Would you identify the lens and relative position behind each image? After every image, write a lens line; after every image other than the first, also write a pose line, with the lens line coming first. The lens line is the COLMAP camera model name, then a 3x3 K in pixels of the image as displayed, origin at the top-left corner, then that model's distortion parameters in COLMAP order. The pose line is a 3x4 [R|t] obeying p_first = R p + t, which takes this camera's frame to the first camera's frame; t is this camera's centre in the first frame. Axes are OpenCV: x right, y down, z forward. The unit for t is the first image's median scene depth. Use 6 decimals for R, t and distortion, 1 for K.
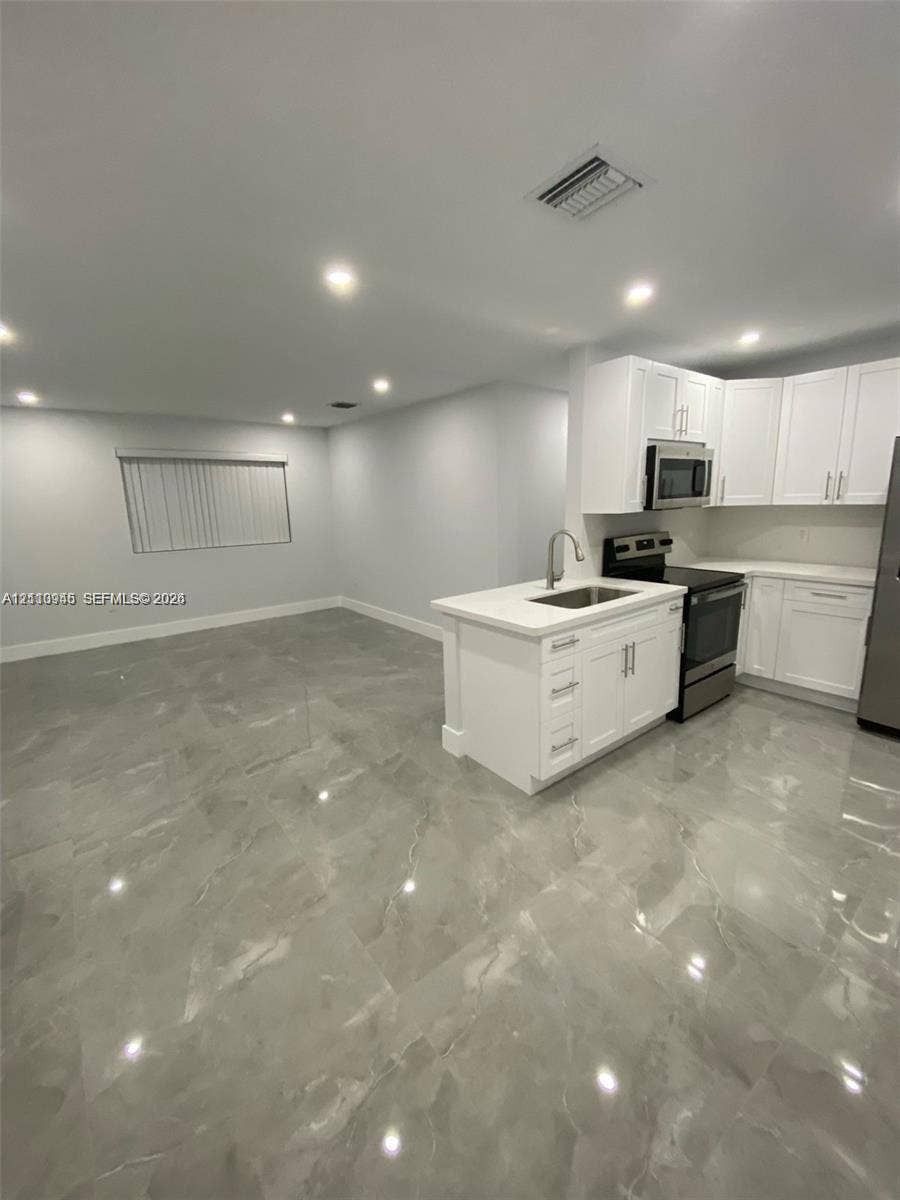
lens RADIAL K [[478.8, 0, 446.3], [0, 478.8, 596.3], [0, 0, 1]] dist [-0.023012, -0.002208]
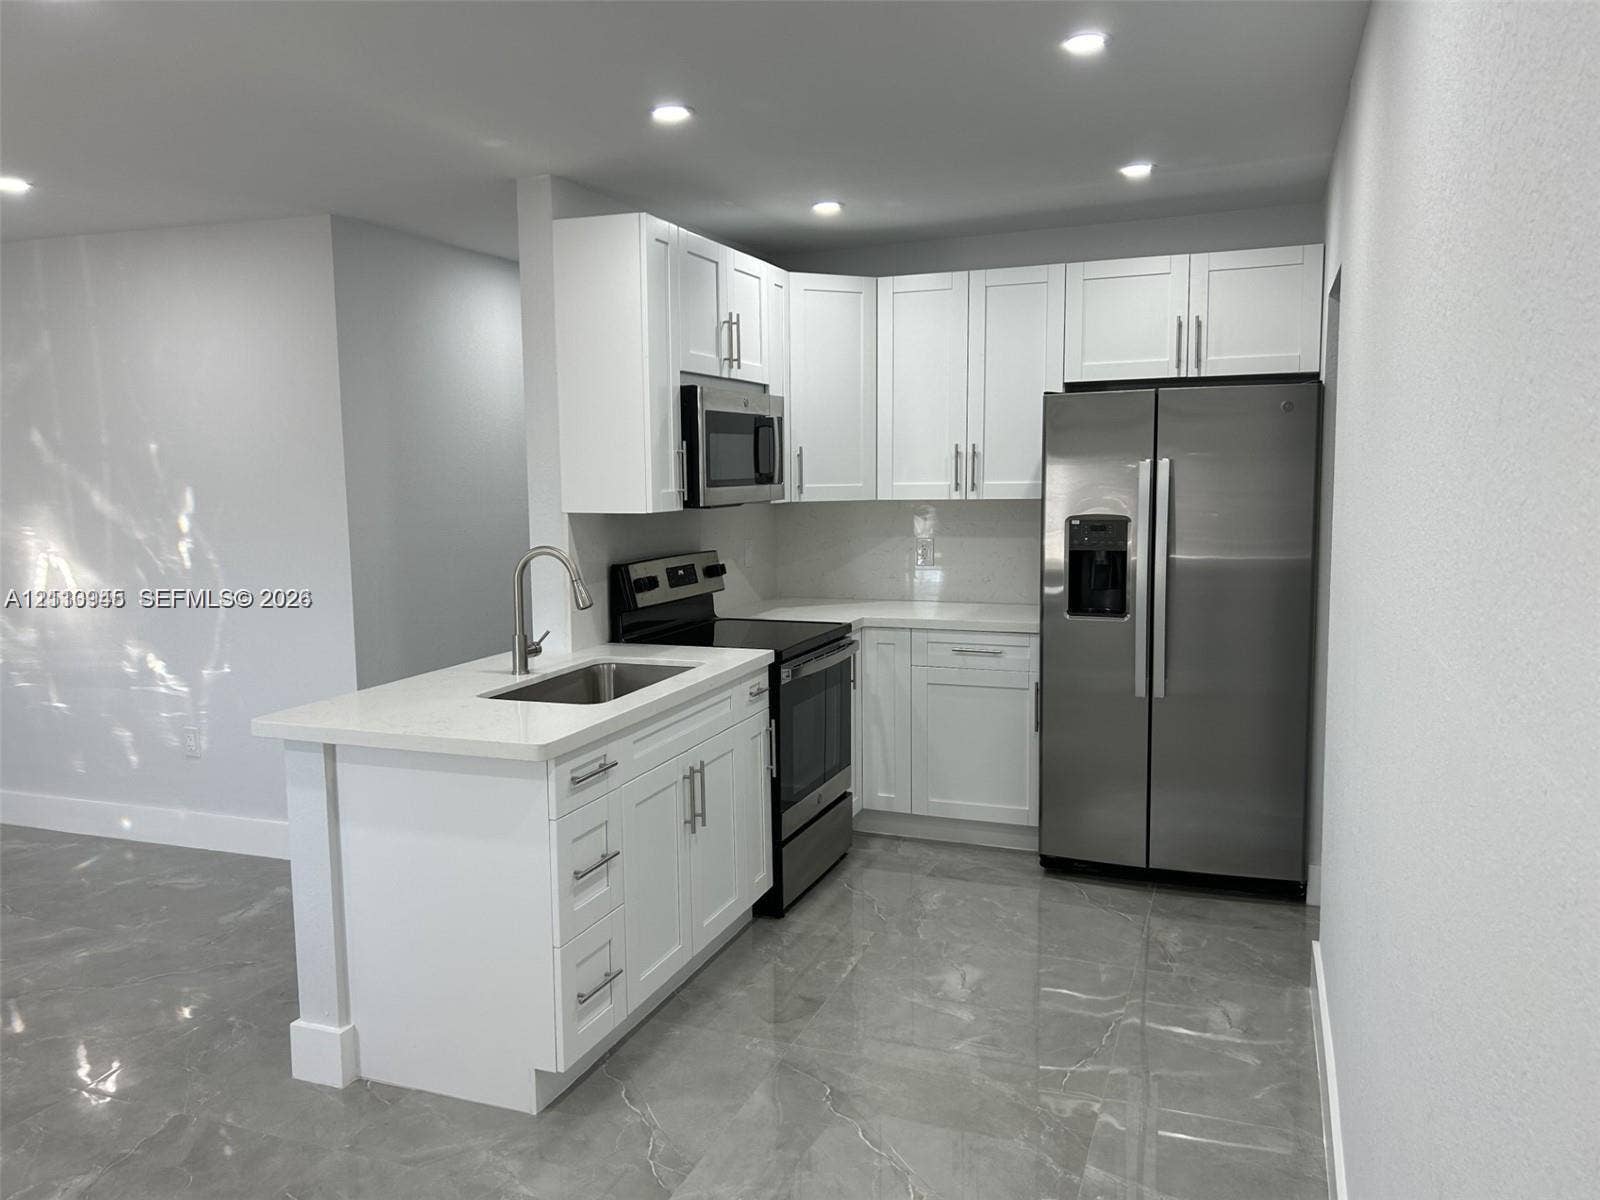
lens RADIAL K [[1194.0, 0, 798.1], [0, 1194.0, 598.7], [0, 0, 1]] dist [-0.021241, -0.019453]
pose [[0.840402, -0.033804, 0.540908, -0.181440], [0.088778, 0.993158, -0.075867, 0.024685], [-0.534642, 0.111779, 0.837653, -0.132077]]
